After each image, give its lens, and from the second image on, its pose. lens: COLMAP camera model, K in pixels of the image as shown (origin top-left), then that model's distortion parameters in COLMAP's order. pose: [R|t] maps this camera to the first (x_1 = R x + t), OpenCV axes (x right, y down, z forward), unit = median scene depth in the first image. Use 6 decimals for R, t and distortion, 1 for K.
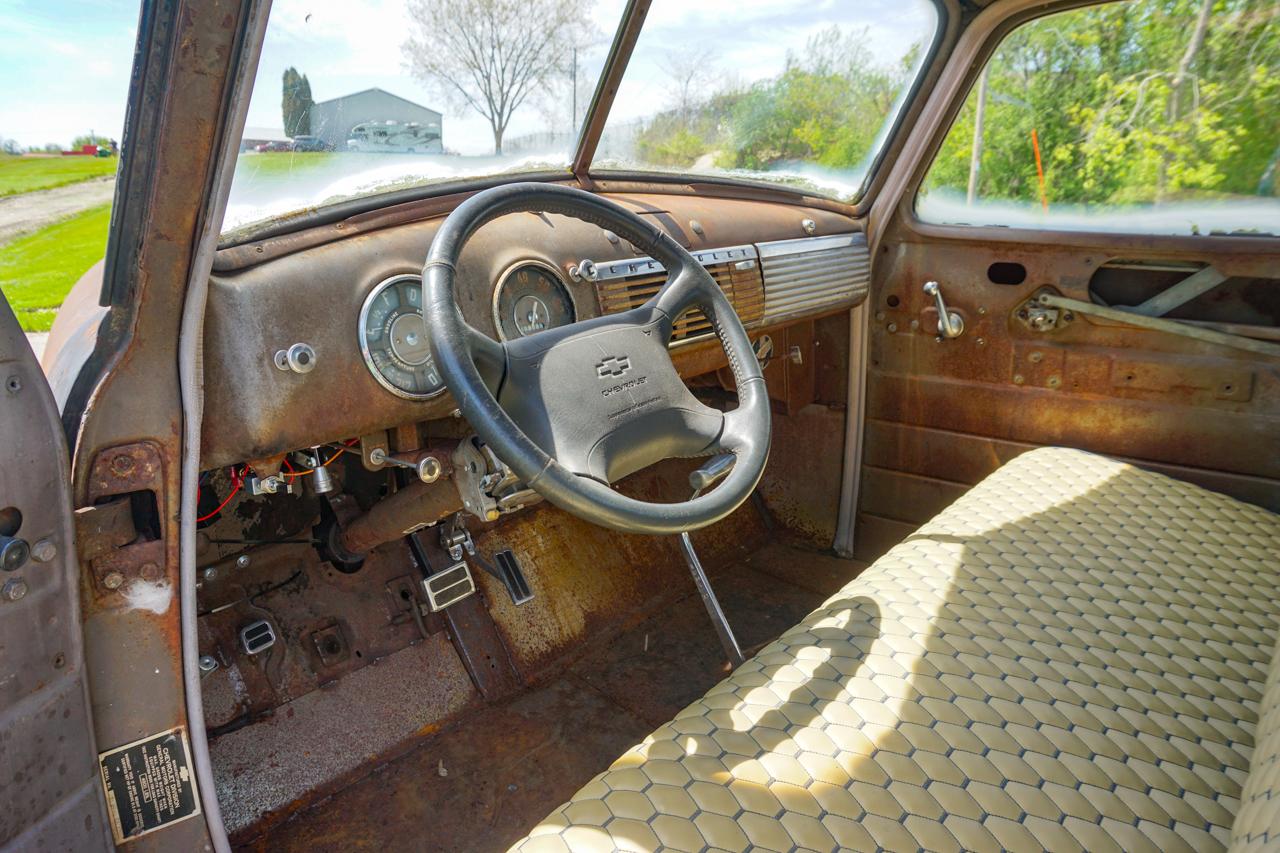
lens RADIAL K [[845.6, 0, 628.5], [0, 845.6, 417.8], [0, 0, 1]] dist [-0.021927, 0.005787]
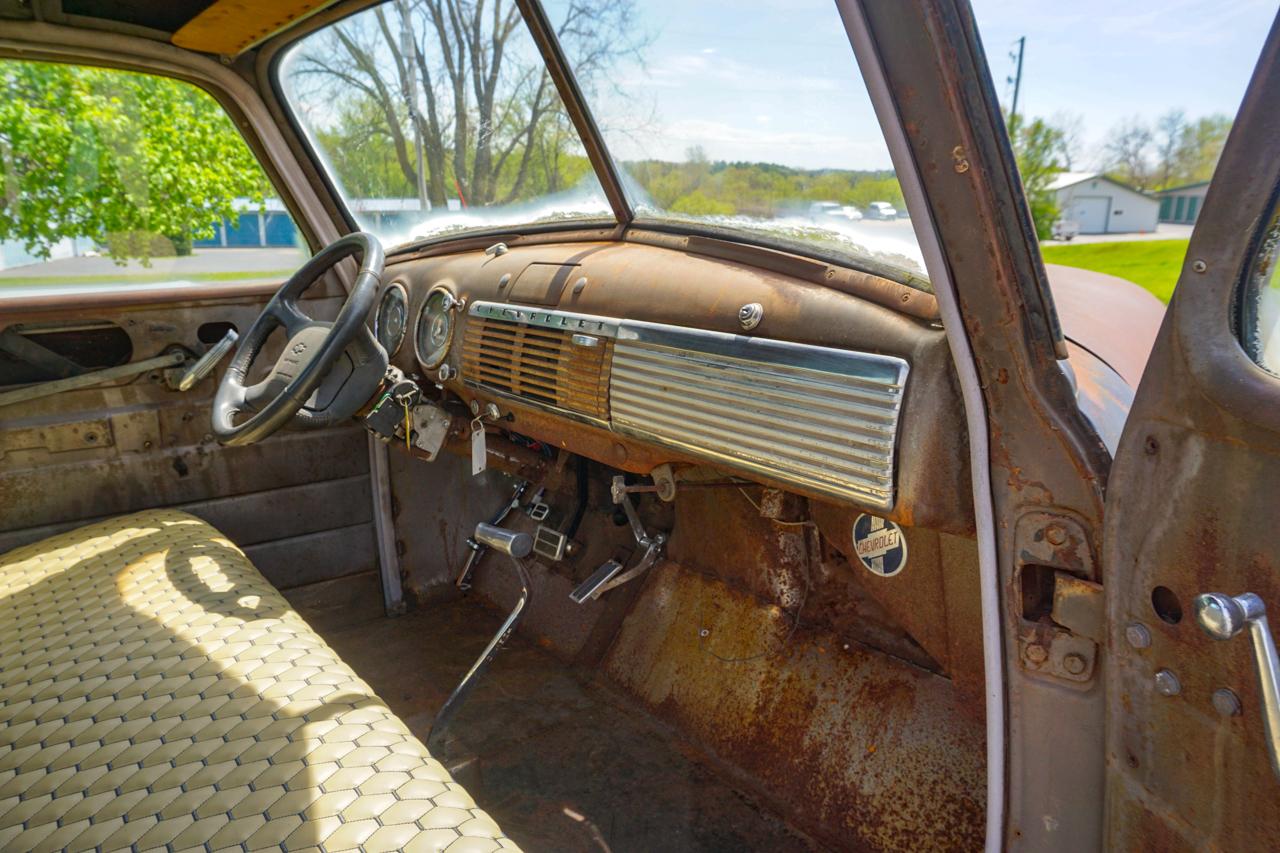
lens RADIAL K [[846.4, 0, 660.5], [0, 846.4, 449.0], [0, 0, 1]] dist [0.002764, 0.002162]
pose [[-0.169003, 0.265617, -0.949150, 1.192111], [-0.259423, 0.917057, 0.302829, -0.457049], [0.950861, 0.297411, -0.086078, 1.544926]]
